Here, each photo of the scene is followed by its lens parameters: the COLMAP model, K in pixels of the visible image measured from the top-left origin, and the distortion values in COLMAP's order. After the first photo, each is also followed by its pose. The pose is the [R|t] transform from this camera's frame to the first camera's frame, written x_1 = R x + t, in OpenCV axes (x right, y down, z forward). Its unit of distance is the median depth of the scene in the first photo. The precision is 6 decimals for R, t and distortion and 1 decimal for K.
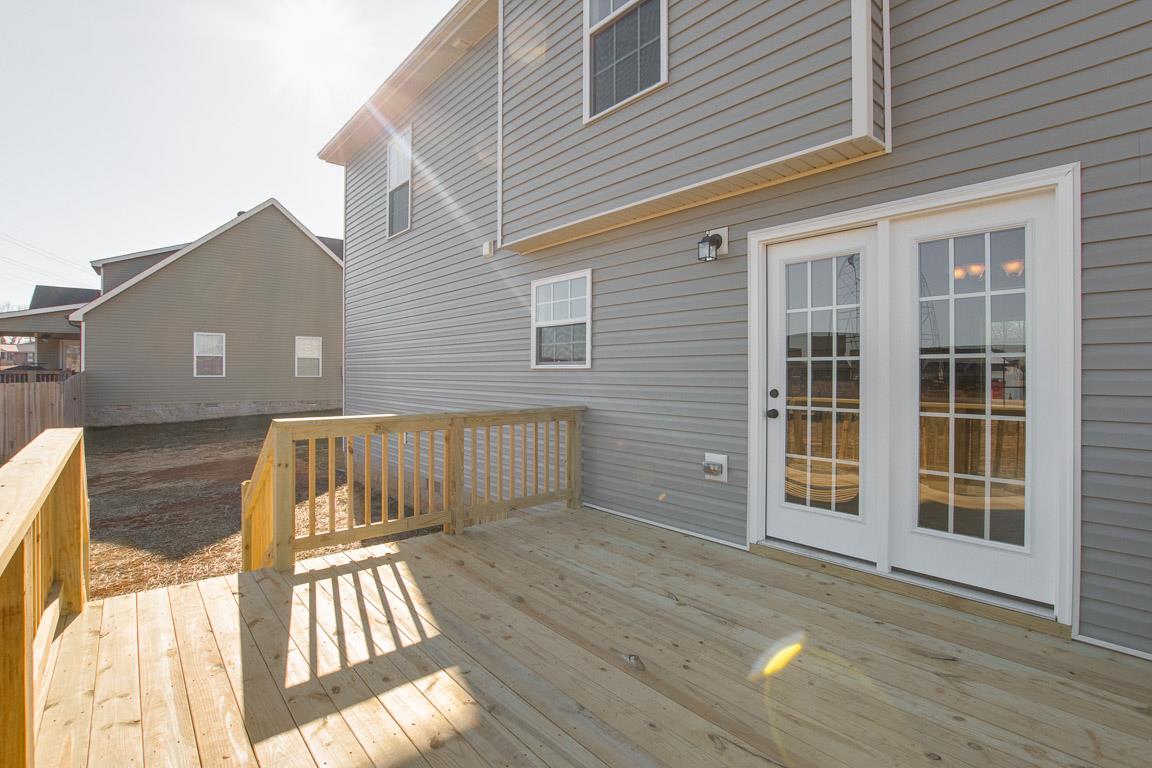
lens RADIAL K [[527.8, 0, 574.0], [0, 527.8, 371.2], [0, 0, 1]] dist [-0.022950, -0.000194]
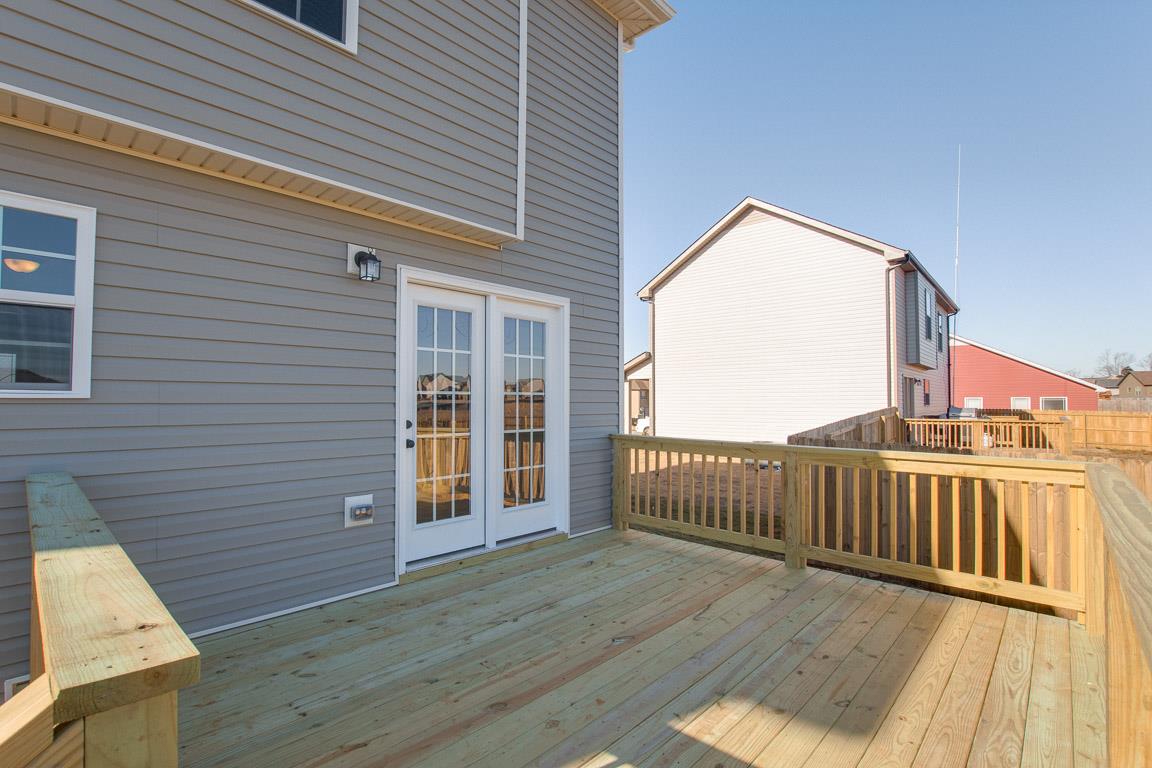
lens RADIAL K [[522.3, 0, 578.9], [0, 522.3, 391.9], [0, 0, 1]] dist [-0.033107, 0.000196]
pose [[-0.091388, 0.019552, 0.995623, -0.787145], [-0.000622, 0.999806, -0.019691, -0.002542], [-0.995815, -0.002418, -0.091358, 0.870179]]
